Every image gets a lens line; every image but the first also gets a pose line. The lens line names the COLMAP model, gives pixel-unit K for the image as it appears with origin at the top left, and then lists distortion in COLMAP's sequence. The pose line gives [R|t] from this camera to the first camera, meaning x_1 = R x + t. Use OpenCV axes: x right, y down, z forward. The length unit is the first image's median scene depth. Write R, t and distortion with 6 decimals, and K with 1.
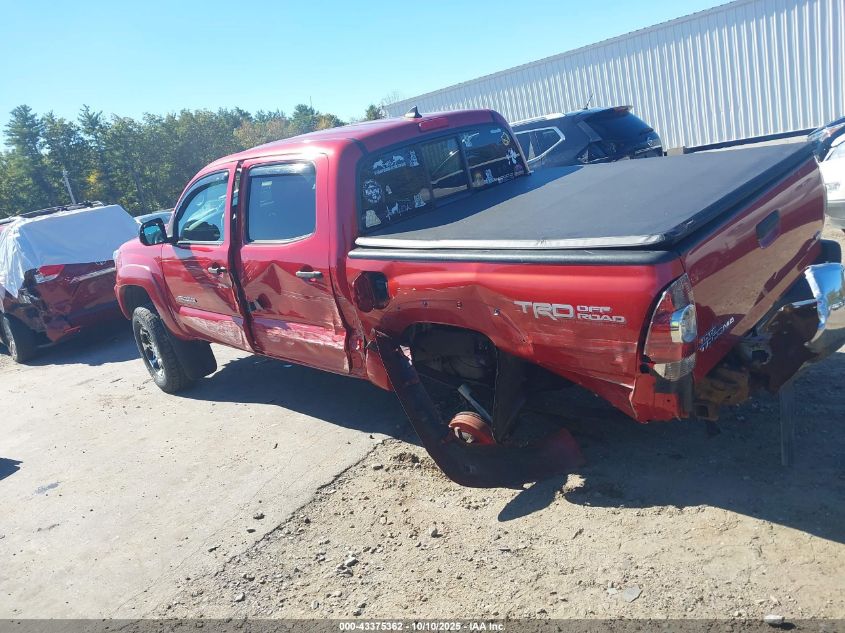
lens RADIAL K [[685.0, 0, 419.2], [0, 685.0, 314.9], [0, 0, 1]] dist [0.042488, -0.059196]
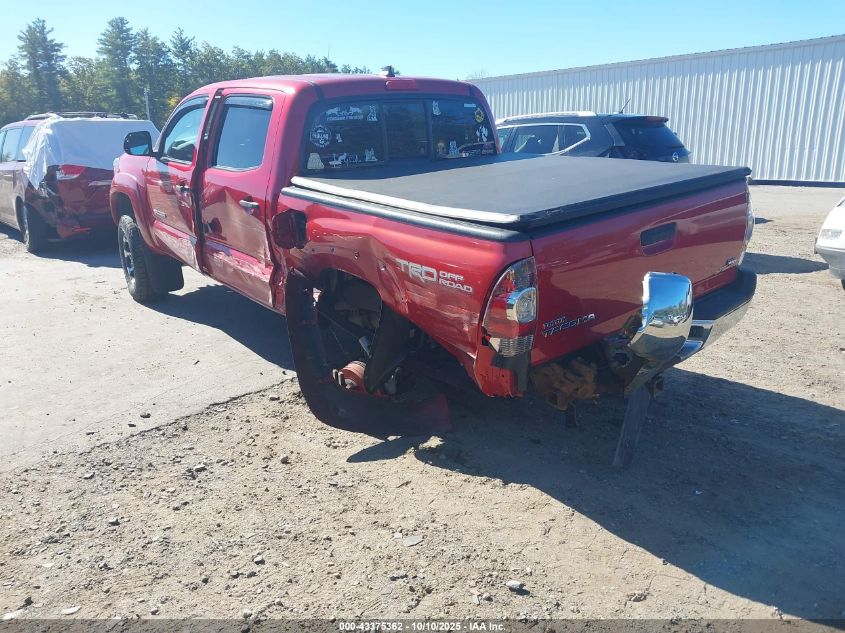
lens RADIAL K [[685.0, 0, 423.0], [0, 685.0, 320.7], [0, 0, 1]] dist [0.042488, -0.059196]
pose [[0.977597, 0.202638, -0.056934, 0.192345], [-0.200329, 0.978751, 0.043762, 0.014218], [0.064592, -0.031376, 0.997418, -0.027331]]
